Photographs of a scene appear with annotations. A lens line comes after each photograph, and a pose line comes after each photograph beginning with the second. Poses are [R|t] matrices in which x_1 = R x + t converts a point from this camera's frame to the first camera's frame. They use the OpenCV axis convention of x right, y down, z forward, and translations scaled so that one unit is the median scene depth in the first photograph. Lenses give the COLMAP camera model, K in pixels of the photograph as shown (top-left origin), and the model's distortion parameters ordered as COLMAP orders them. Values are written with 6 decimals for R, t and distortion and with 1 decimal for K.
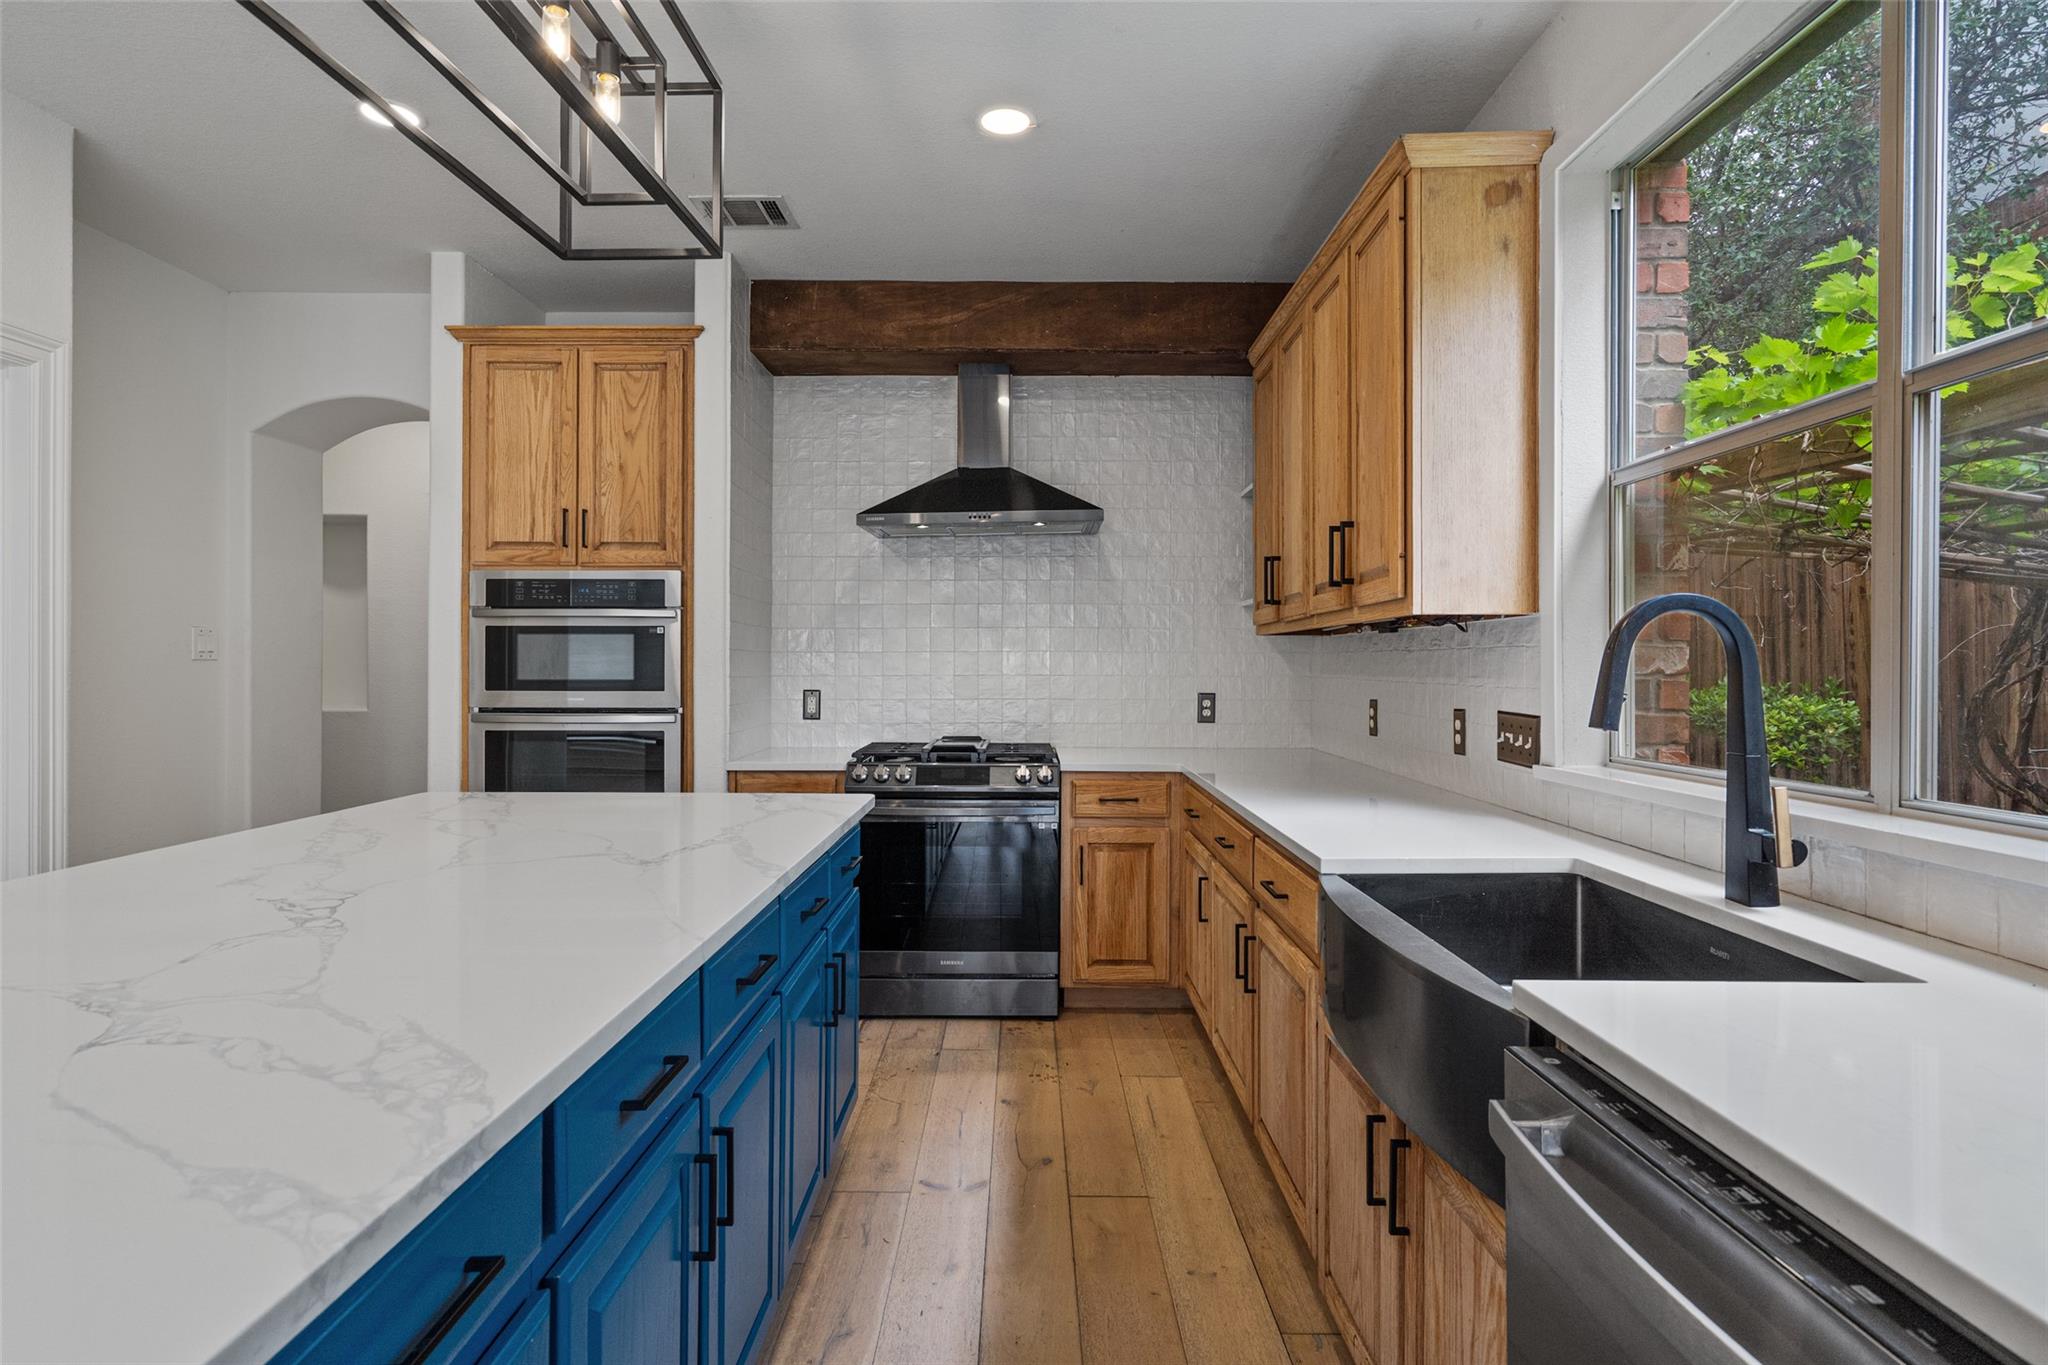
lens RADIAL K [[1044.3, 0, 1016.7], [0, 1044.3, 661.6], [0, 0, 1]] dist [-0.000233, 0.000009]
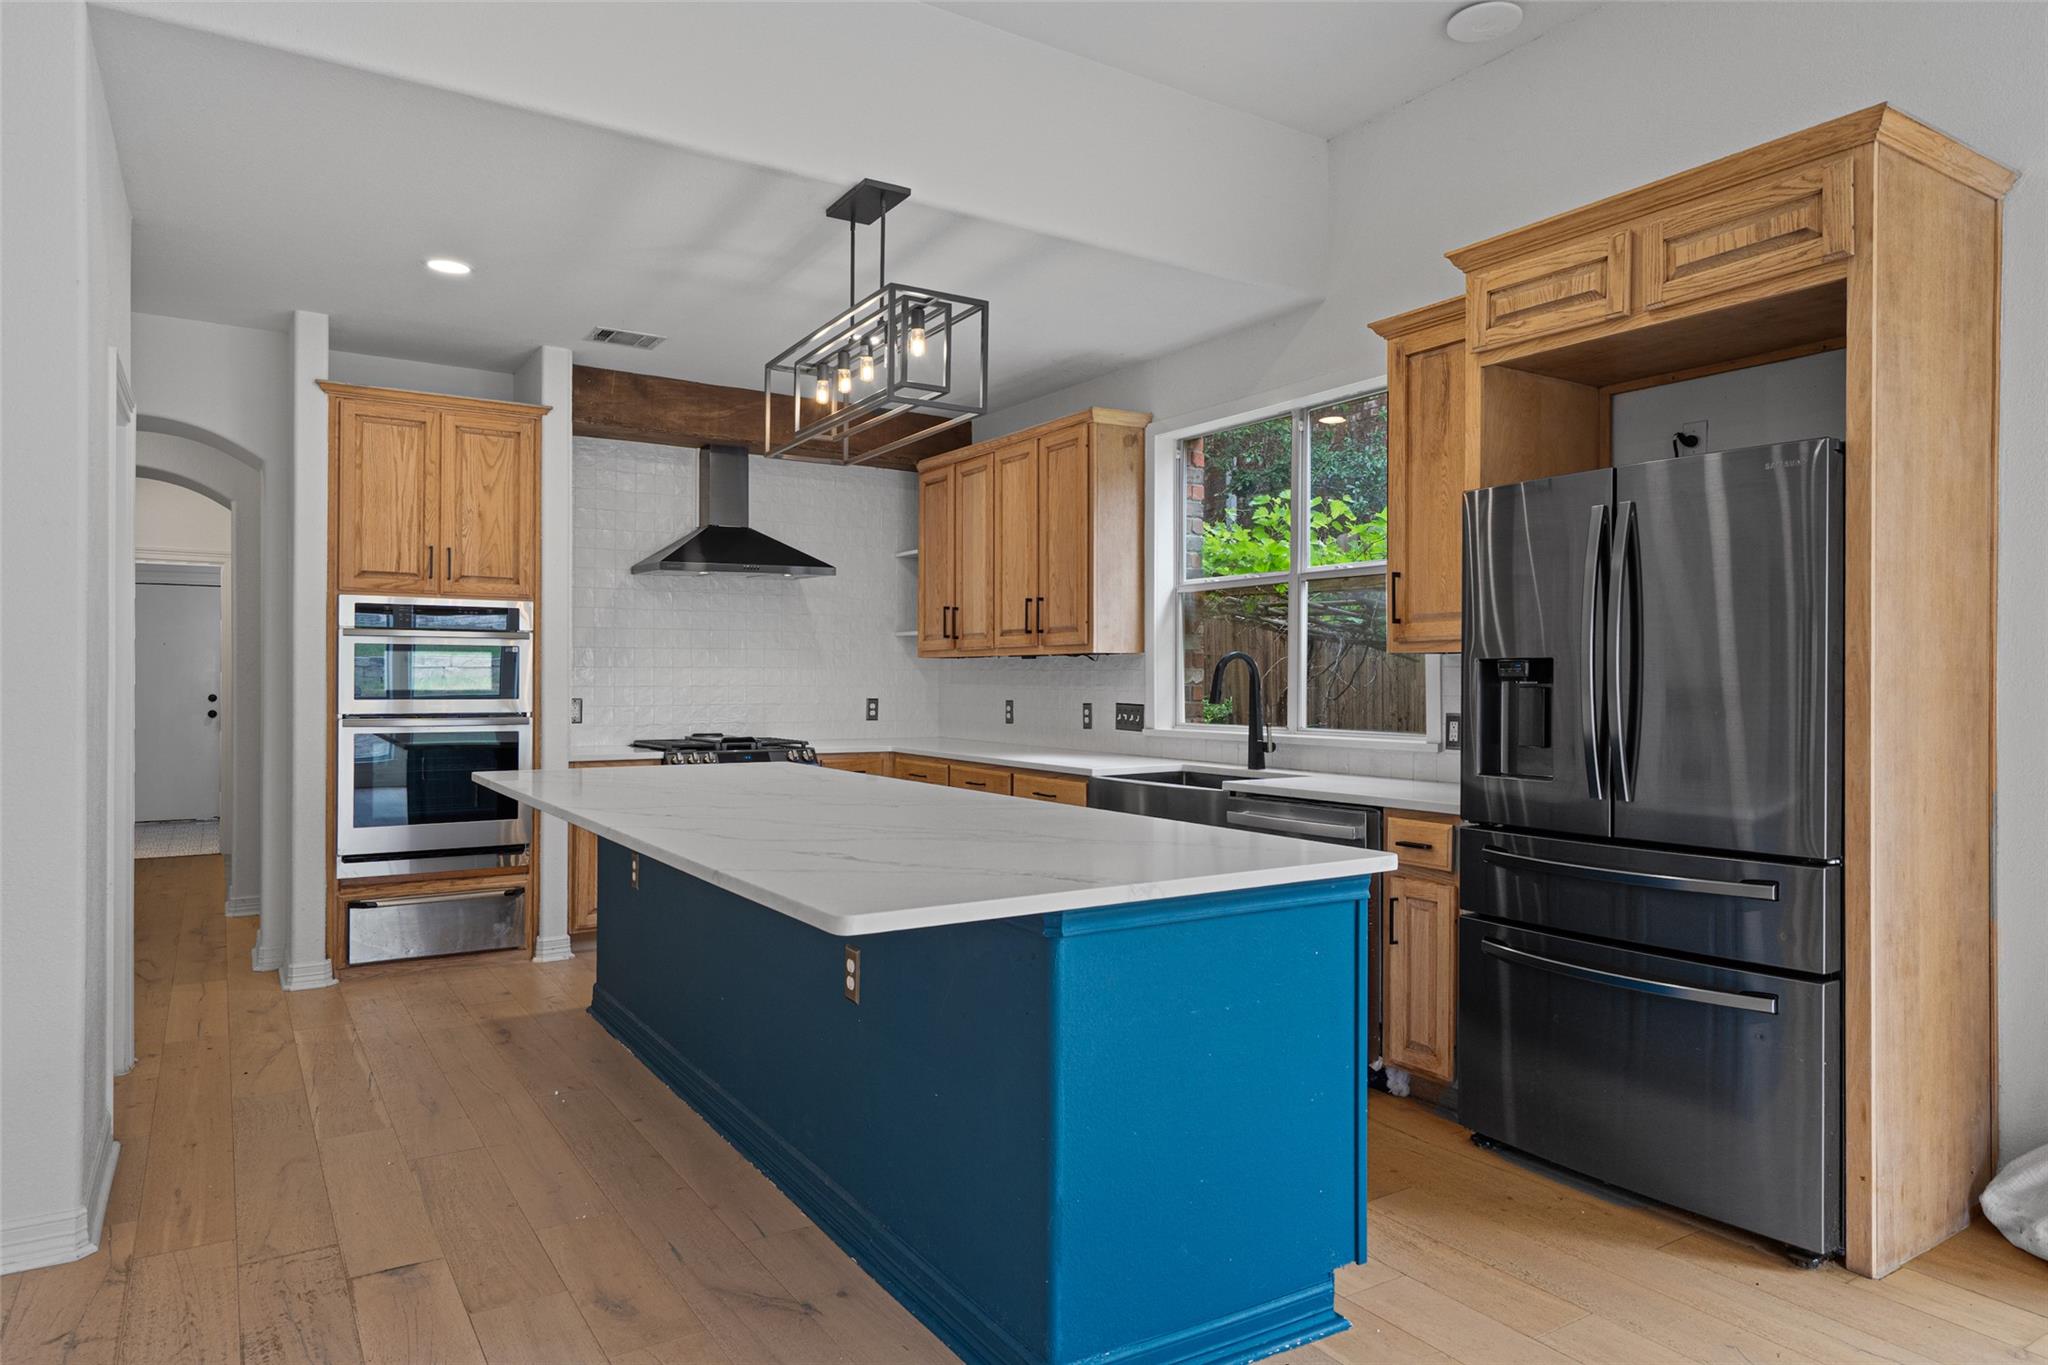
lens RADIAL K [[1244.8, 0, 1019.3], [0, 1244.8, 673.1], [0, 0, 1]] dist [0.002815, 0.000887]
pose [[0.834306, 0.003660, 0.551290, -0.652398], [-0.003917, 0.999992, -0.000710, -0.003508], [-0.551288, -0.001567, 0.834314, -0.550699]]
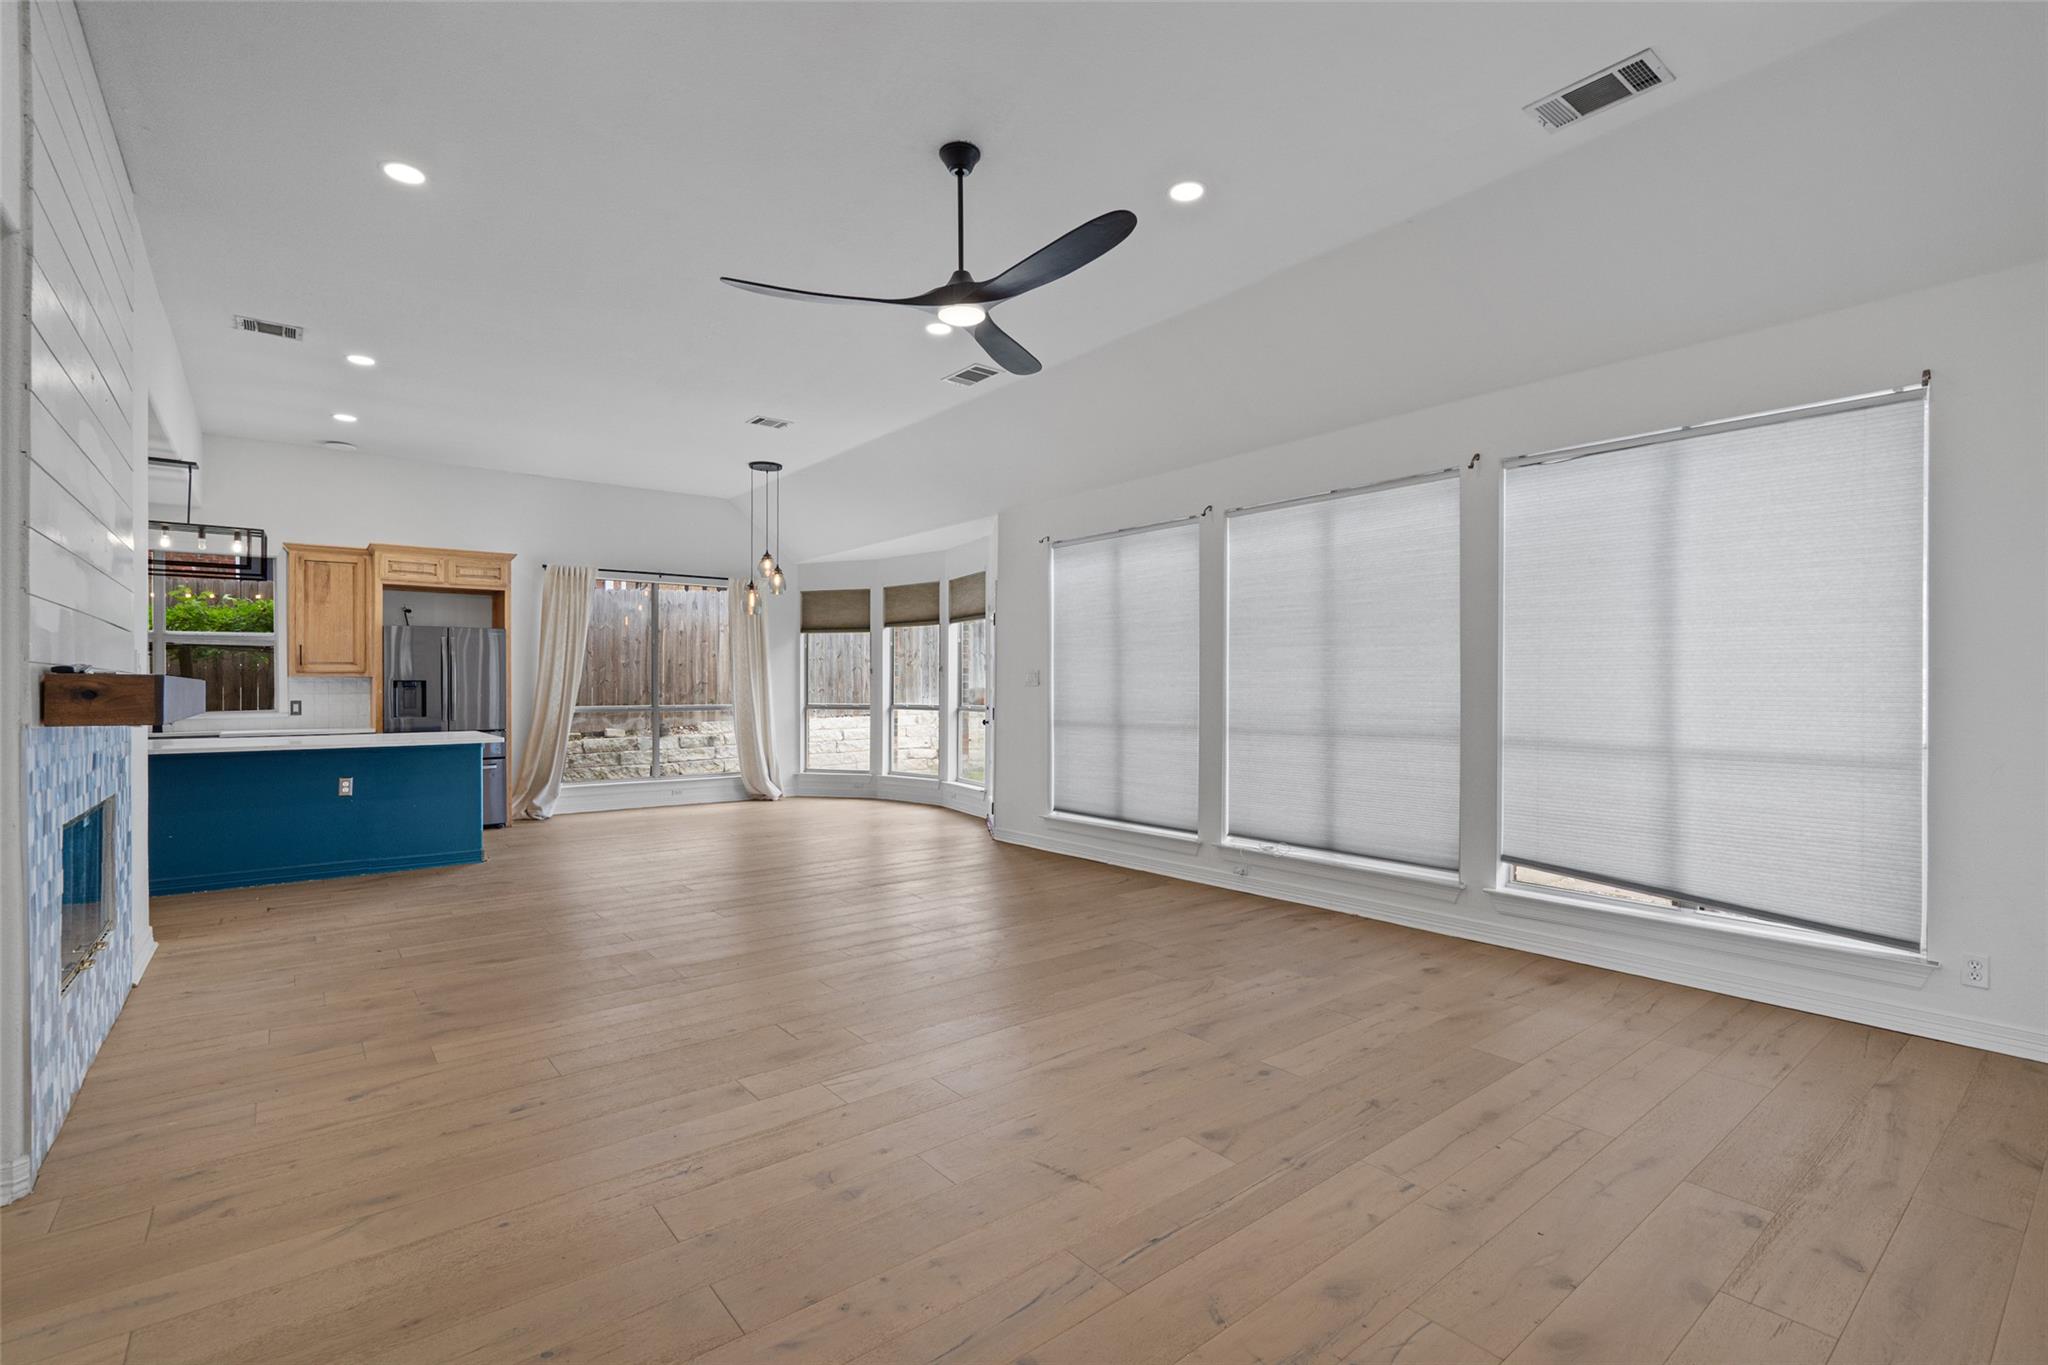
lens RADIAL K [[919.6, 0, 1017.7], [0, 919.6, 685.4], [0, 0, 1]] dist [-0.004545, 0.000145]
pose [[-0.633943, -0.000165, 0.773380, -2.363224], [-0.002644, 0.999995, -0.001954, -0.004285], [-0.773376, -0.003283, -0.633940, 0.238301]]
